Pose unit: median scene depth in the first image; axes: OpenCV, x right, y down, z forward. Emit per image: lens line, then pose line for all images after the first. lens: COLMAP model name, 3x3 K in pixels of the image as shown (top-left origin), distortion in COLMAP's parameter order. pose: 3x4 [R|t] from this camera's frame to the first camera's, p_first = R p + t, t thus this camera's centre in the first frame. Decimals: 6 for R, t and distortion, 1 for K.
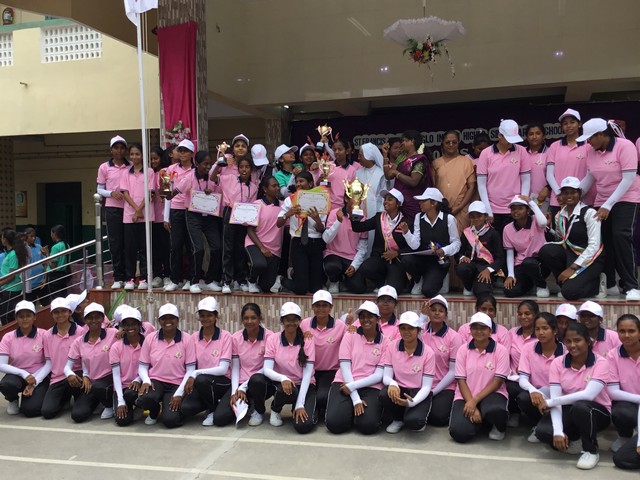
lens RADIAL K [[716.3, 0, 322.4], [0, 716.3, 237.4], [0, 0, 1]] dist [0.141293, 0.000000]
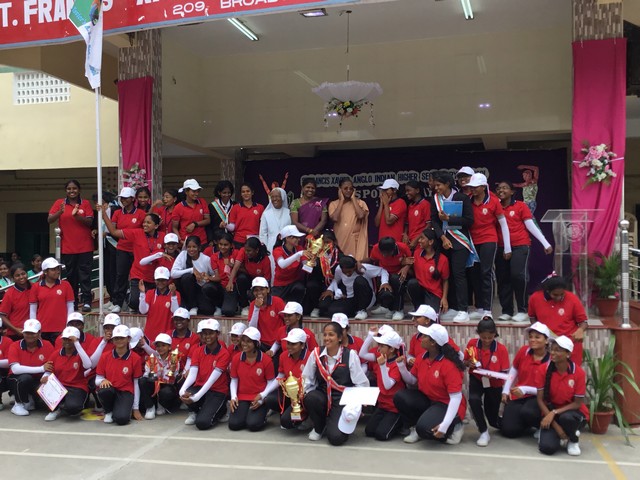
lens RADIAL K [[716.3, 0, 316.5], [0, 716.3, 244.8], [0, 0, 1]] dist [0.141293, 0.000000]
pose [[0.999638, 0.010589, 0.024750, 0.052300], [-0.009829, 0.999483, -0.030618, -0.002278], [-0.025061, 0.030363, 0.999225, -0.117522]]
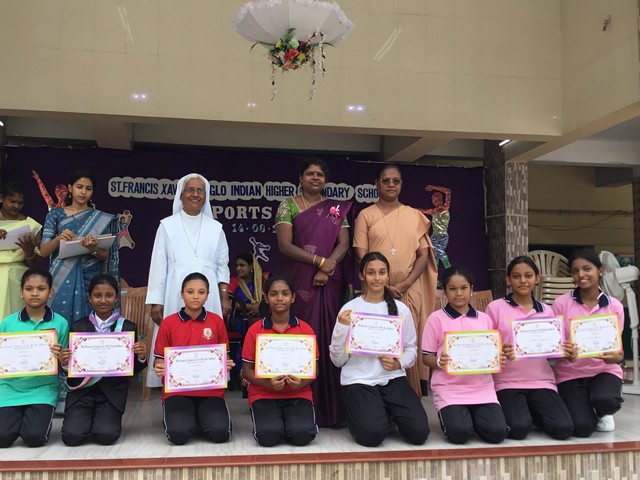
lens RADIAL K [[732.8, 0, 310.6], [0, 732.8, 250.2], [0, 0, 1]] dist [0.100243, 0.000000]
pose [[0.880048, 0.049299, 0.472319, -0.154910], [-0.003576, 0.995256, -0.097220, -0.004113], [-0.474871, 0.083870, 0.876050, 0.380386]]
